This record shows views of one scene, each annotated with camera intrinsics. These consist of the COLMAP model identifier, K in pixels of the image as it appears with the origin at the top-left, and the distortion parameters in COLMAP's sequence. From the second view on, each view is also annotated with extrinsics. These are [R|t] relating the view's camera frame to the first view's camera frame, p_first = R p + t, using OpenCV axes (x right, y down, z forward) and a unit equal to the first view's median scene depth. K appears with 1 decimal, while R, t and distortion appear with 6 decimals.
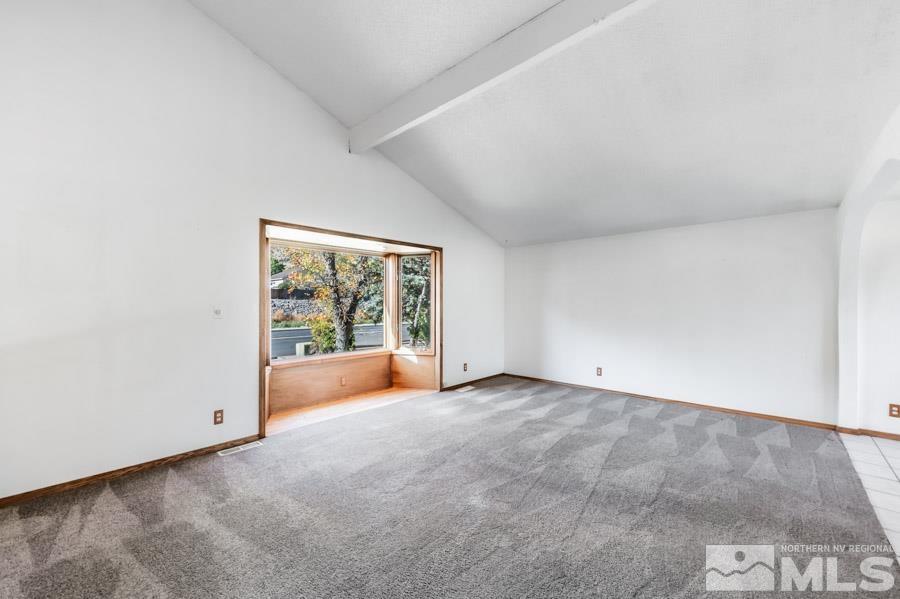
lens RADIAL K [[357.2, 0, 447.3], [0, 357.2, 300.1], [0, 0, 1]] dist [0.000575, 0.000011]
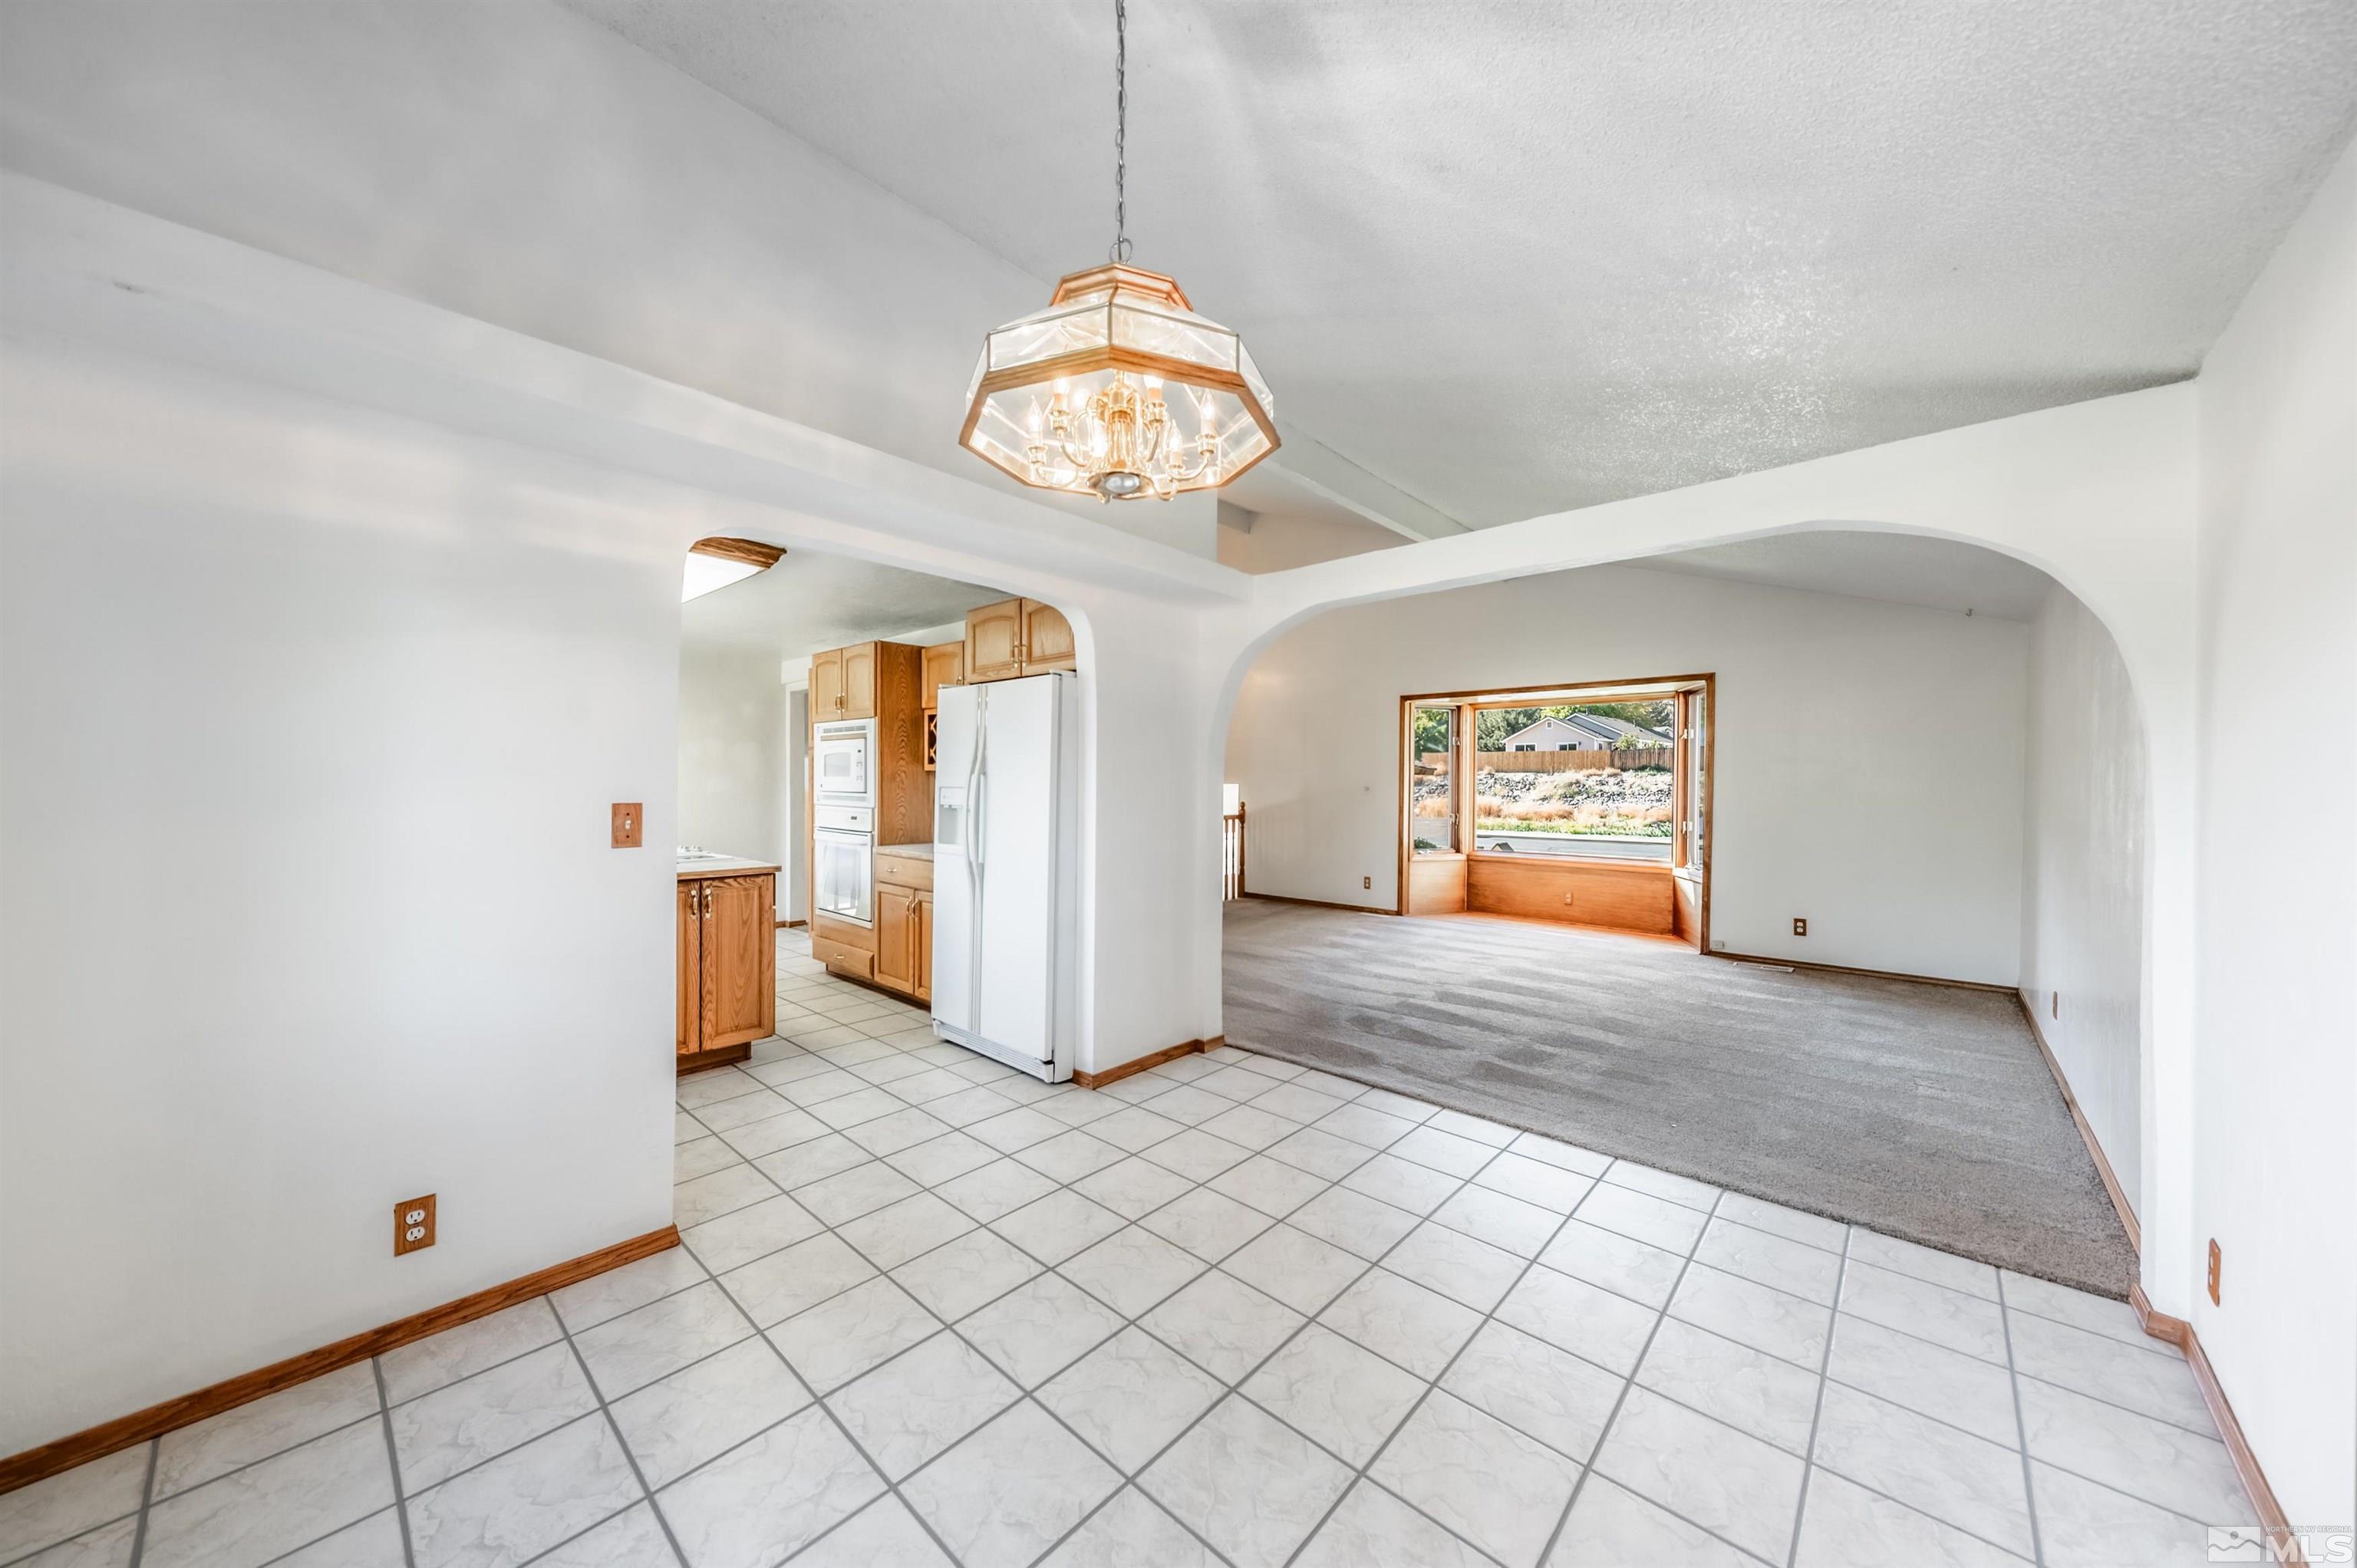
lens RADIAL K [[819.8, 0, 1175.2], [0, 819.8, 791.3], [0, 0, 1]] dist [0.007475, 0.000103]
pose [[0.014093, 0.016307, -0.999768, 0.377628], [0.005433, 0.999851, 0.016385, -0.000743], [0.999886, -0.005663, 0.014002, 0.072673]]
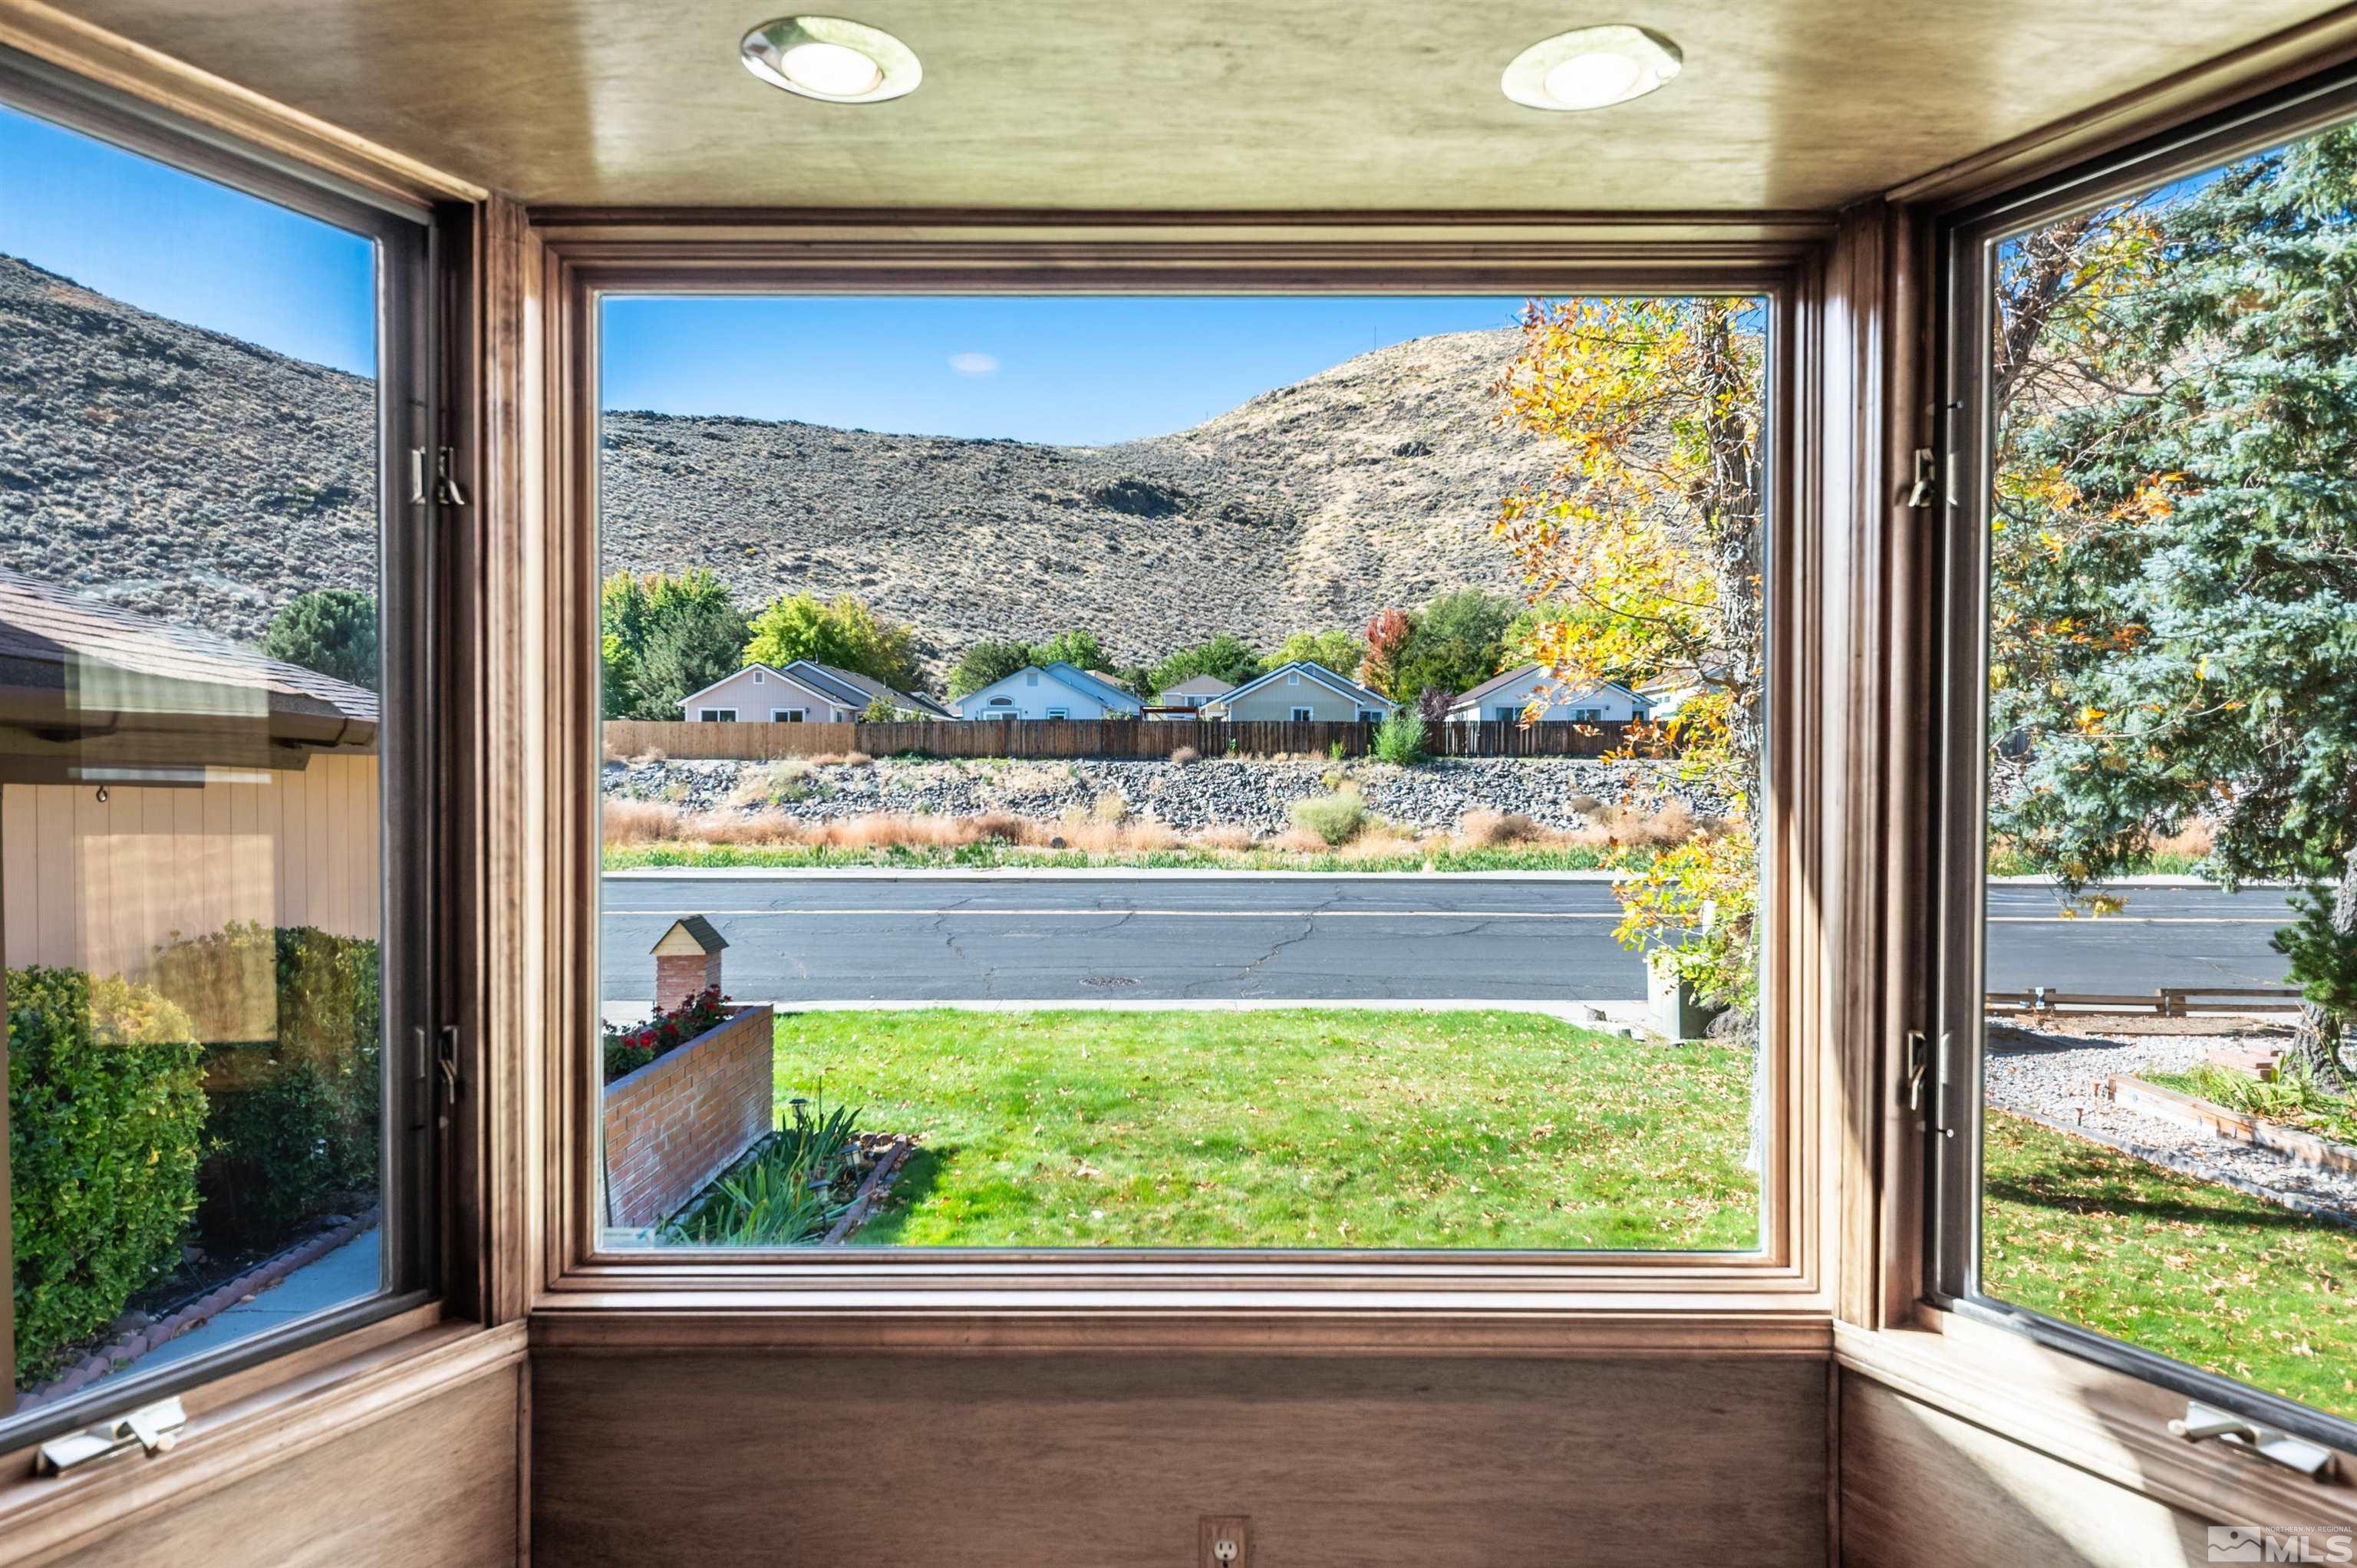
lens RADIAL K [[1342.9, 0, 1179.8], [0, 1342.9, 788.9], [0, 0, 1]] dist [0.004204, -0.000196]
pose [[0.682960, 0.011574, -0.730364, -0.008231], [0.002491, 0.999832, 0.018174, 0.000846], [0.730452, -0.014232, 0.682816, 0.223721]]
